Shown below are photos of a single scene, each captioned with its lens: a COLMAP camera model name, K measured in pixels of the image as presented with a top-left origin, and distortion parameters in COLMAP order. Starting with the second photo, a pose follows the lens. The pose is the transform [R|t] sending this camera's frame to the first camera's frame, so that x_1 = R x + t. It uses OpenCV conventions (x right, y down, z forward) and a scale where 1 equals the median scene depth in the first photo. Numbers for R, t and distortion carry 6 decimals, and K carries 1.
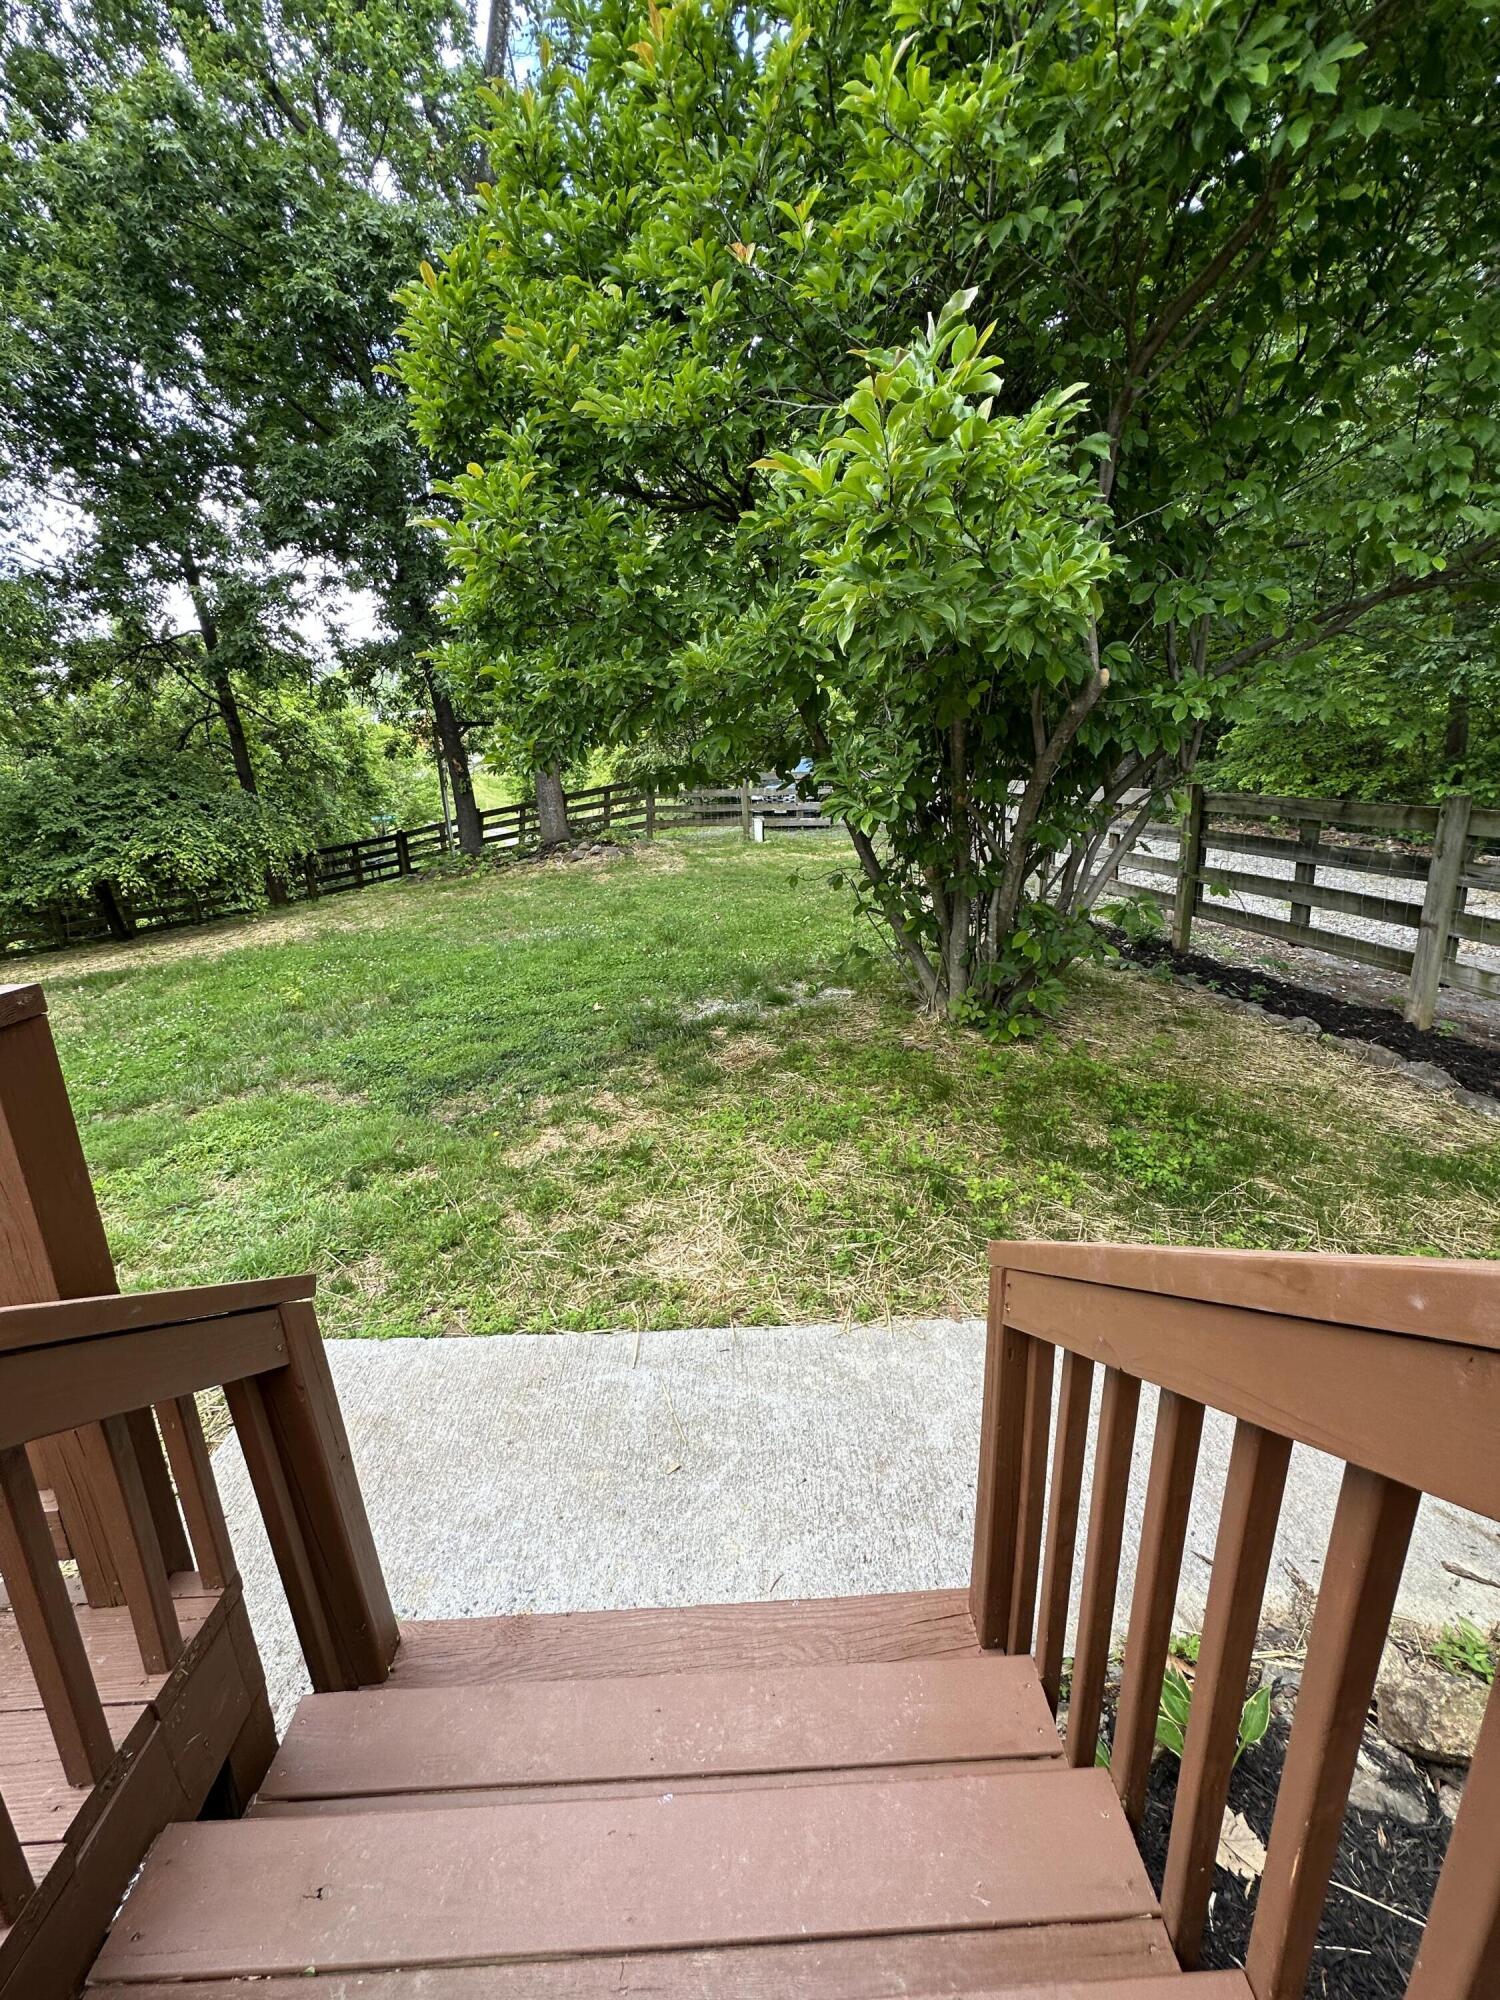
lens RADIAL K [[798.6, 0, 750.2], [0, 798.6, 997.4], [0, 0, 1]] dist [-0.001867, 0.000559]
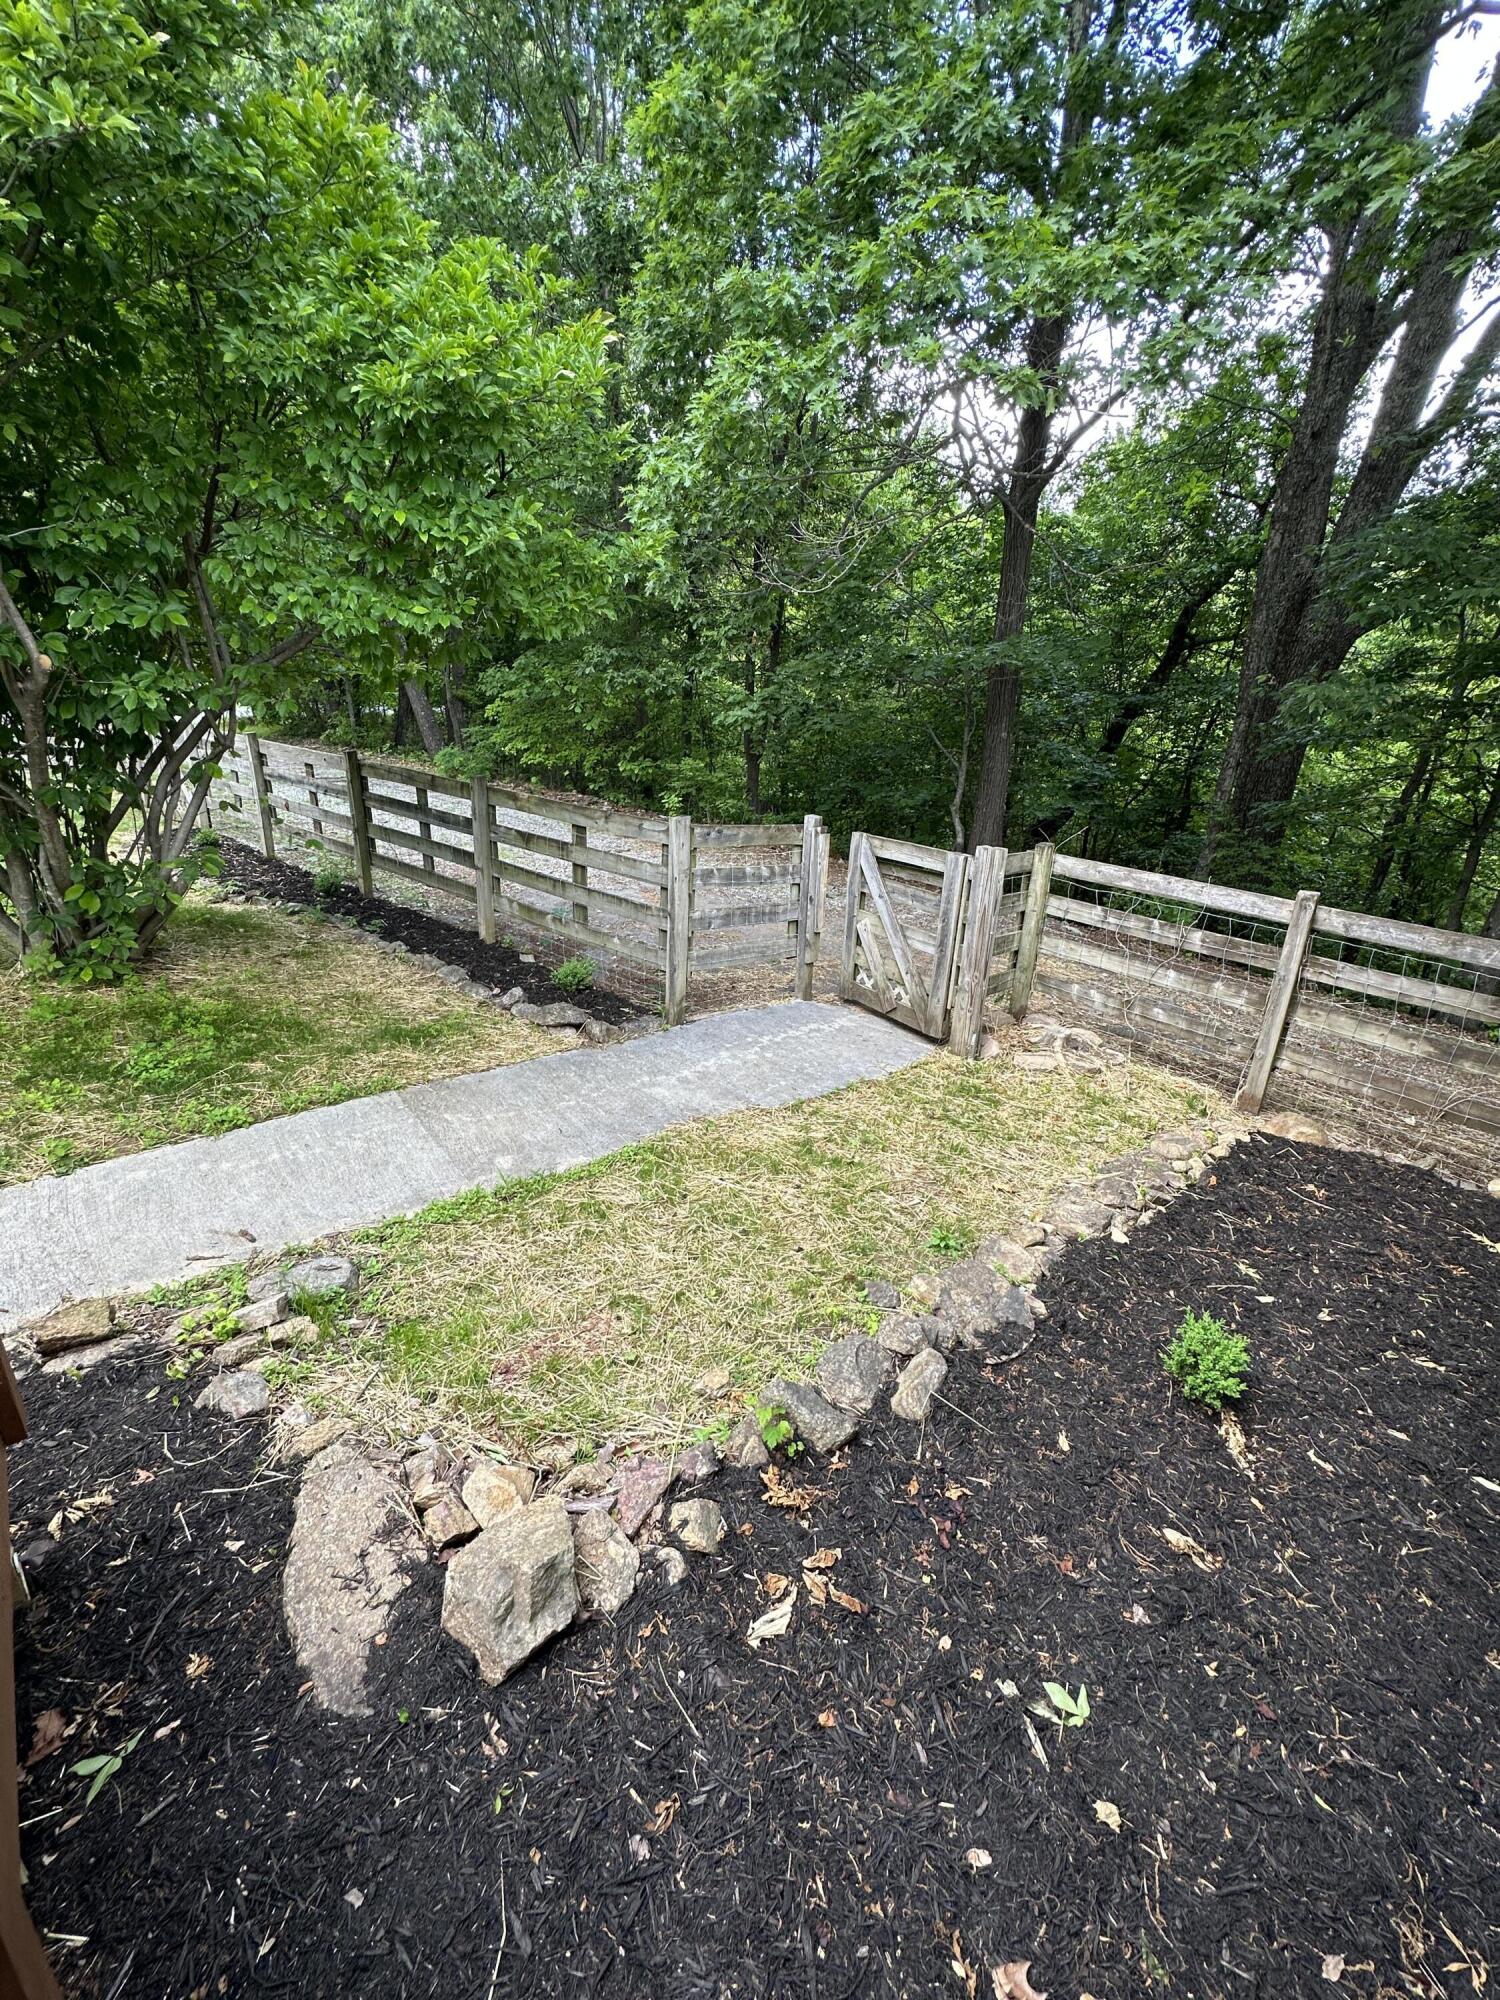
lens RADIAL K [[798.6, 0, 750.2], [0, 798.6, 997.4], [0, 0, 1]] dist [-0.001867, 0.000559]
pose [[0.772669, -0.130210, 0.621312, 0.330389], [0.092578, 0.991387, 0.092637, 0.050436], [-0.628023, -0.014058, 0.778068, -0.409244]]
